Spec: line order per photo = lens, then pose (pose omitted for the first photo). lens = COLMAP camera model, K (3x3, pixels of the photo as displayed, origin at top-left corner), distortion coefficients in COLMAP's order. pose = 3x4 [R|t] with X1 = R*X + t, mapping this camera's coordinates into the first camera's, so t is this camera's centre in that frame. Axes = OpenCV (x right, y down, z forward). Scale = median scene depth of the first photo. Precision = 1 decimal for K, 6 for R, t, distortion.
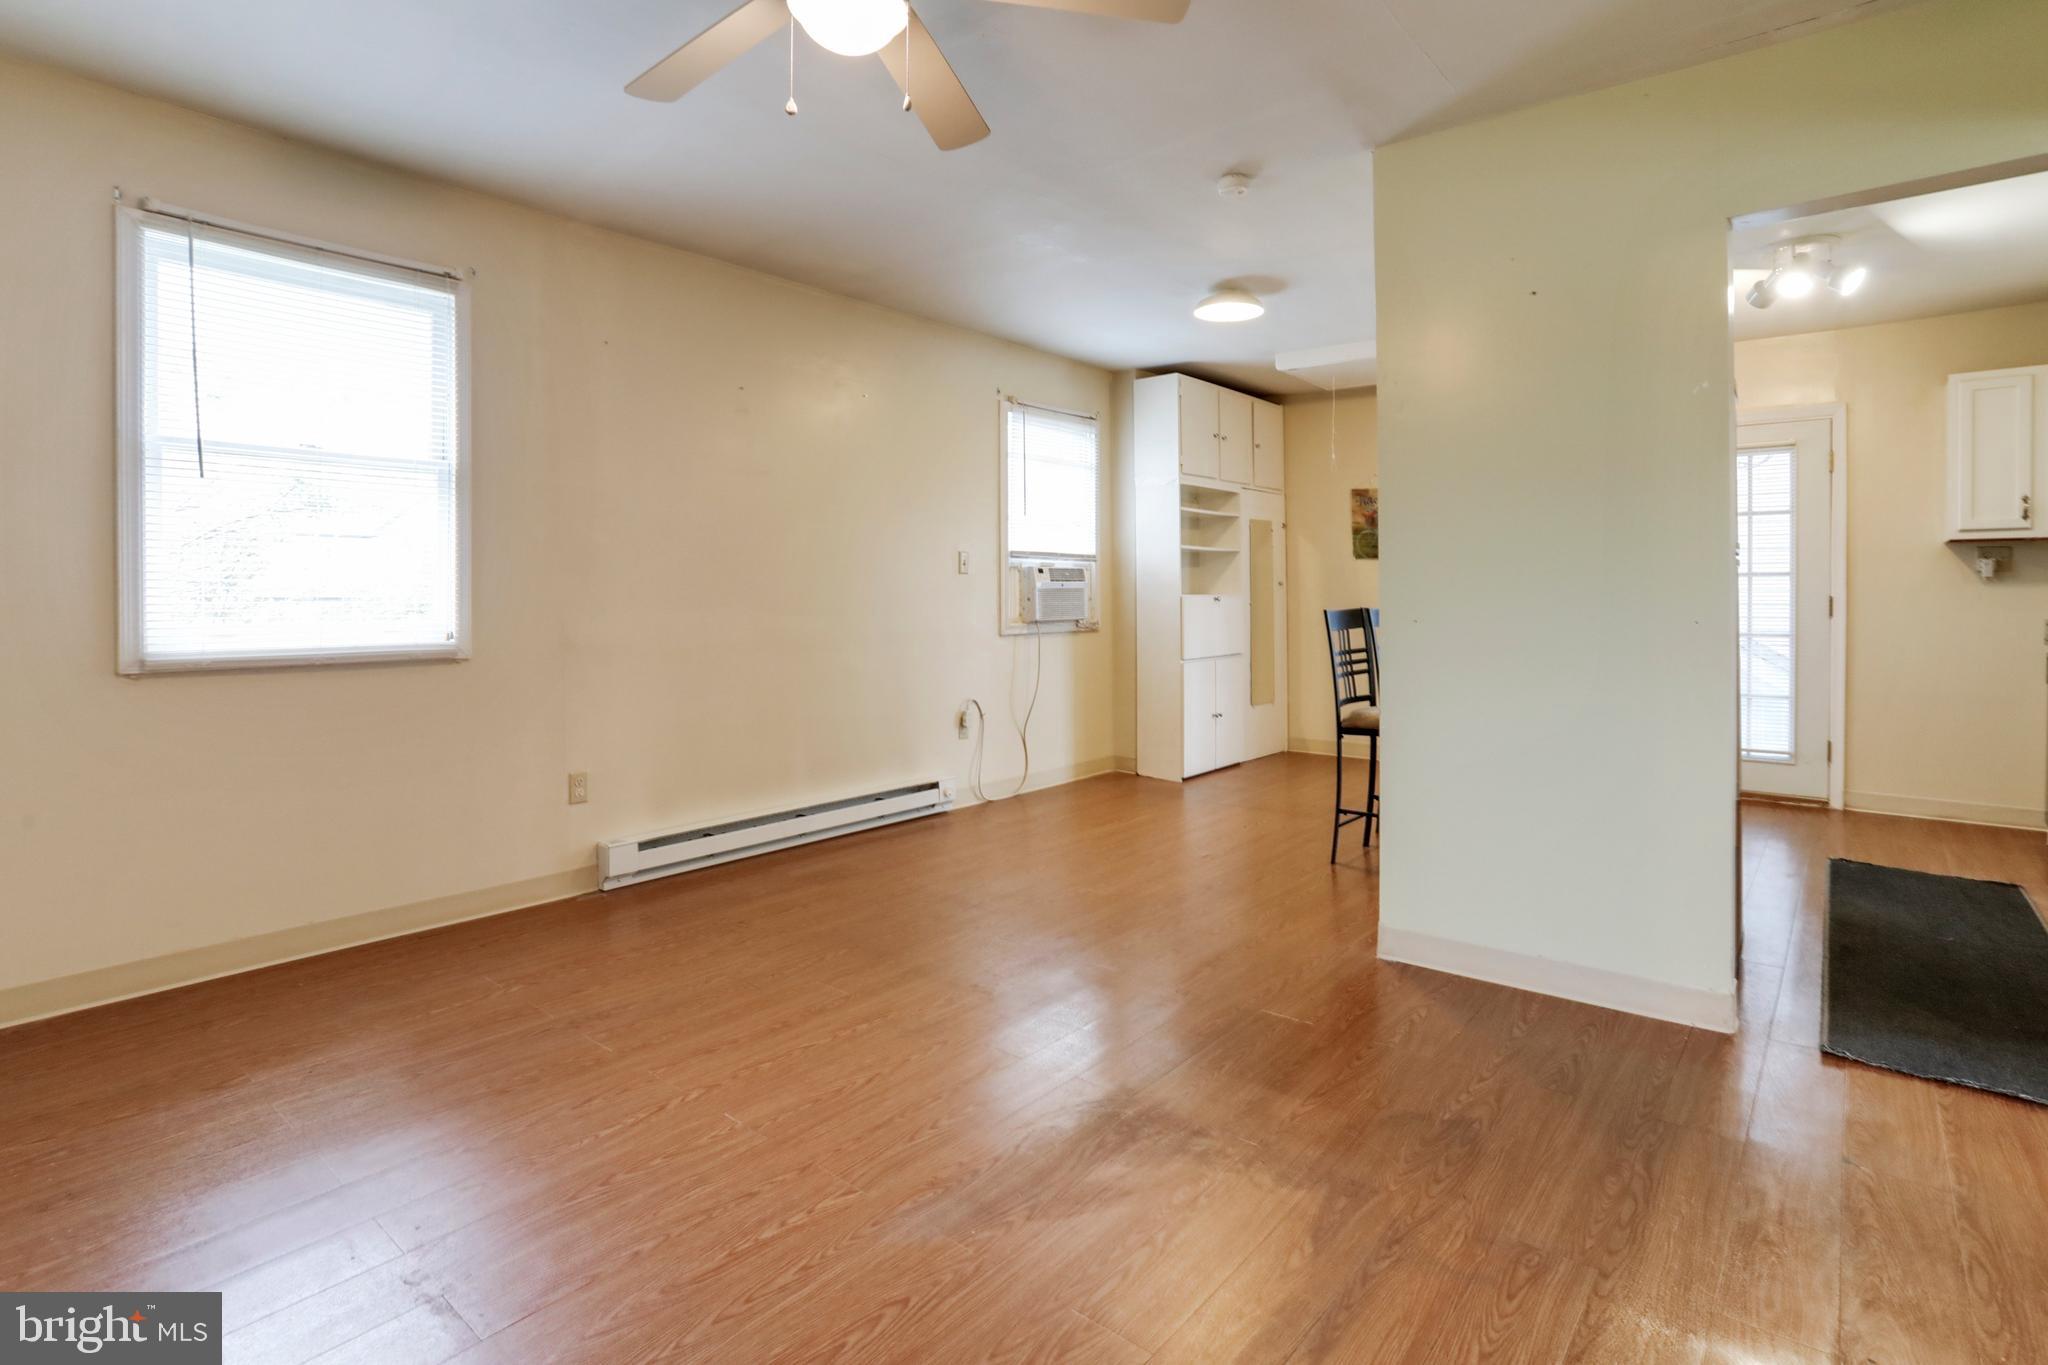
lens RADIAL K [[995.0, 0, 1027.7], [0, 995.0, 603.0], [0, 0, 1]] dist [-0.050957, 0.000341]
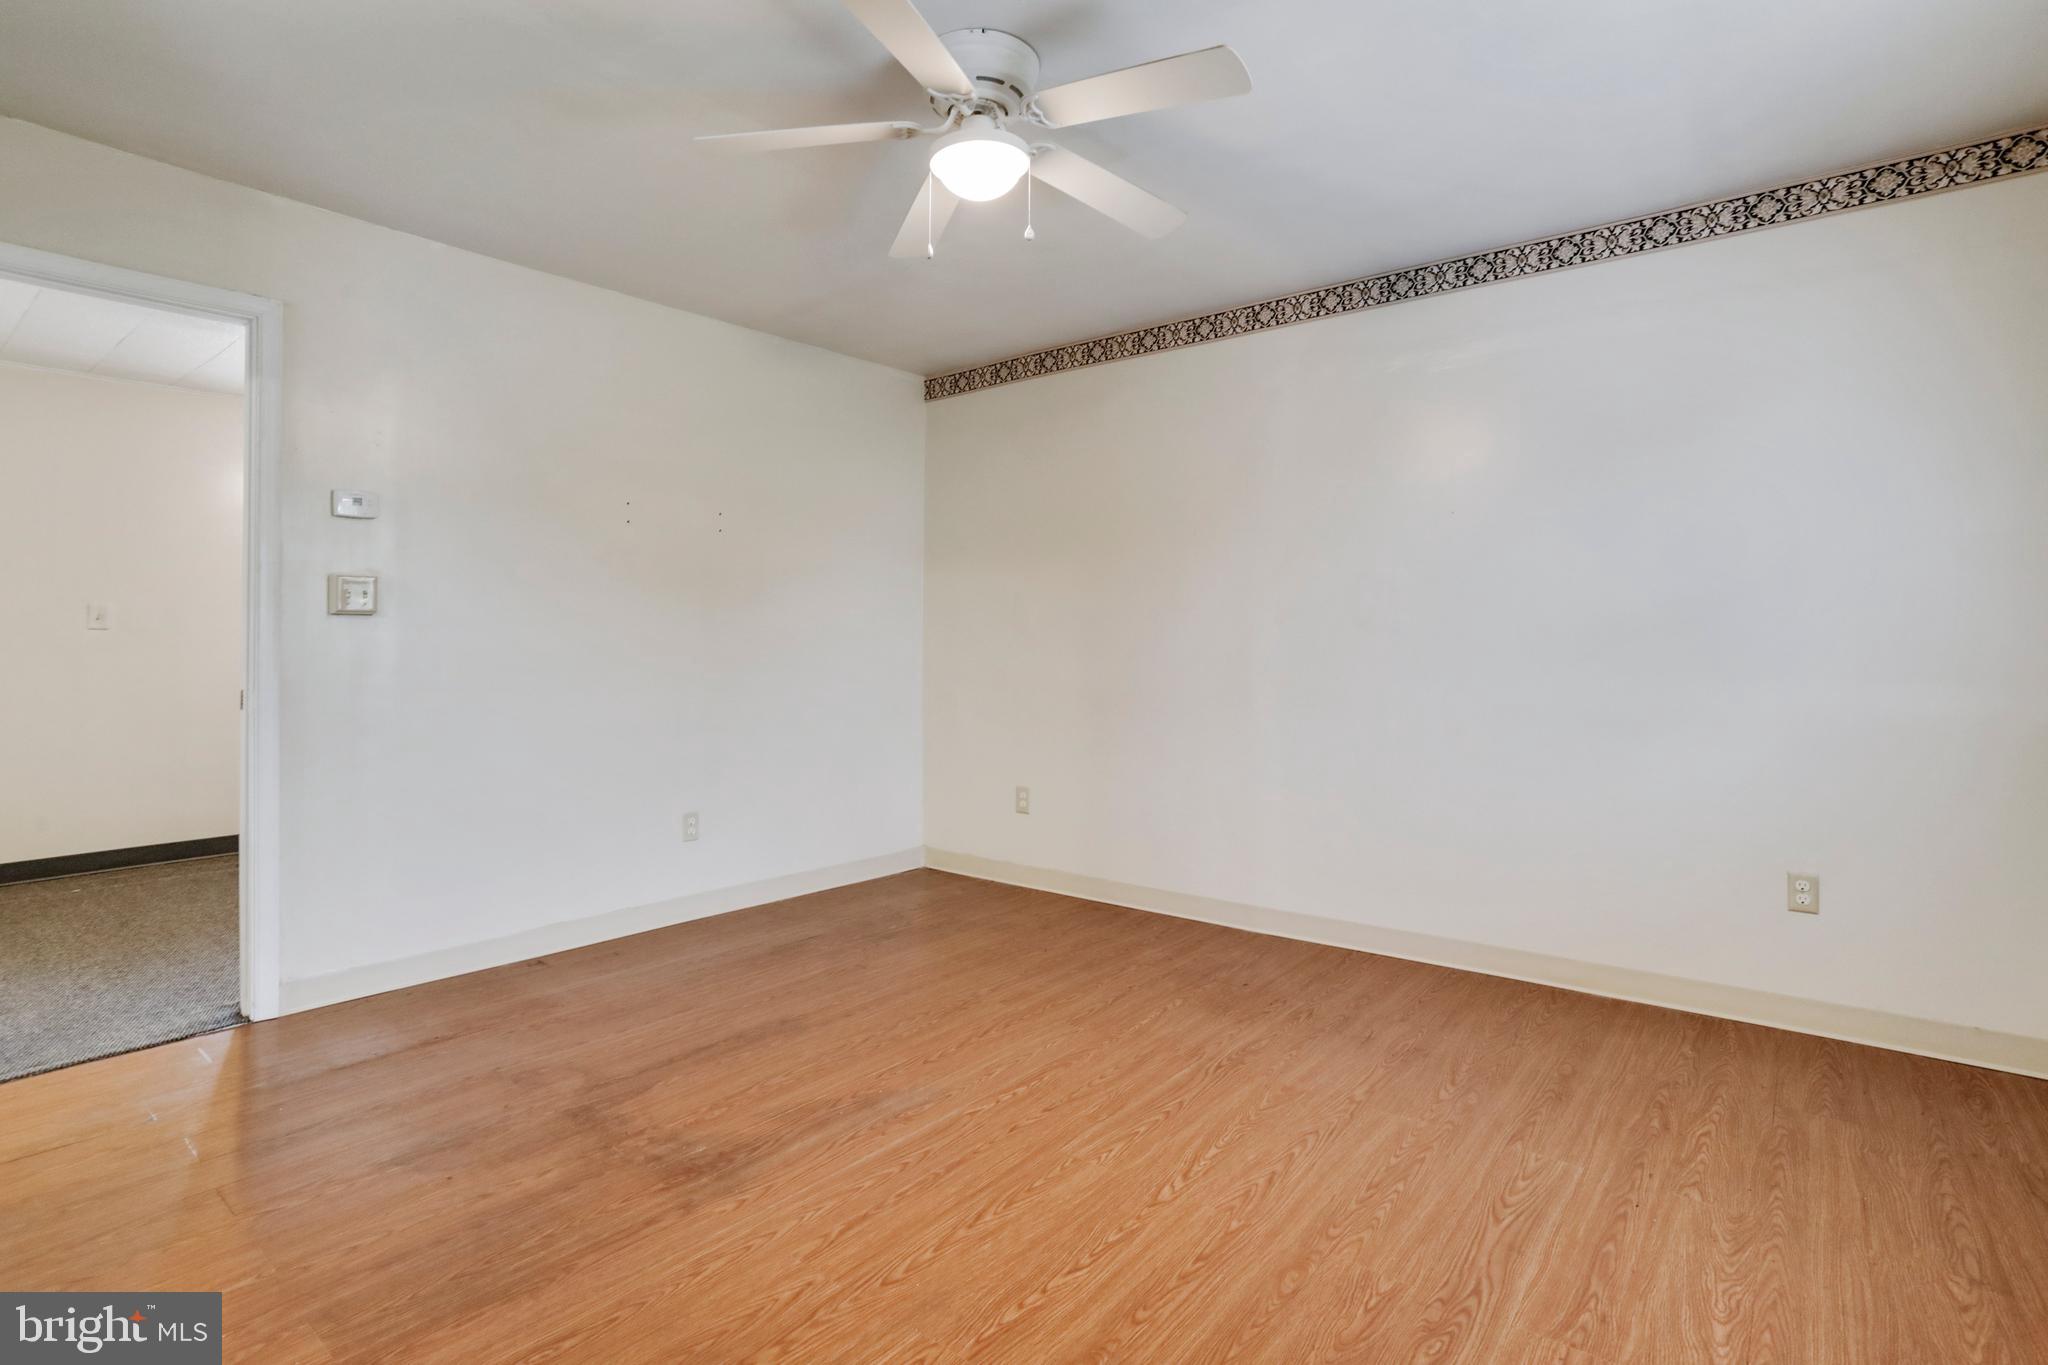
lens RADIAL K [[1028.8, 0, 1018.7], [0, 1028.8, 627.9], [0, 0, 1]] dist [-0.056667, 0.031441]
pose [[-0.999998, -0.002193, -0.000007, -0.153643], [-0.002192, 0.999905, -0.013614, -0.010421], [0.000037, -0.013614, -0.999907, 1.489112]]
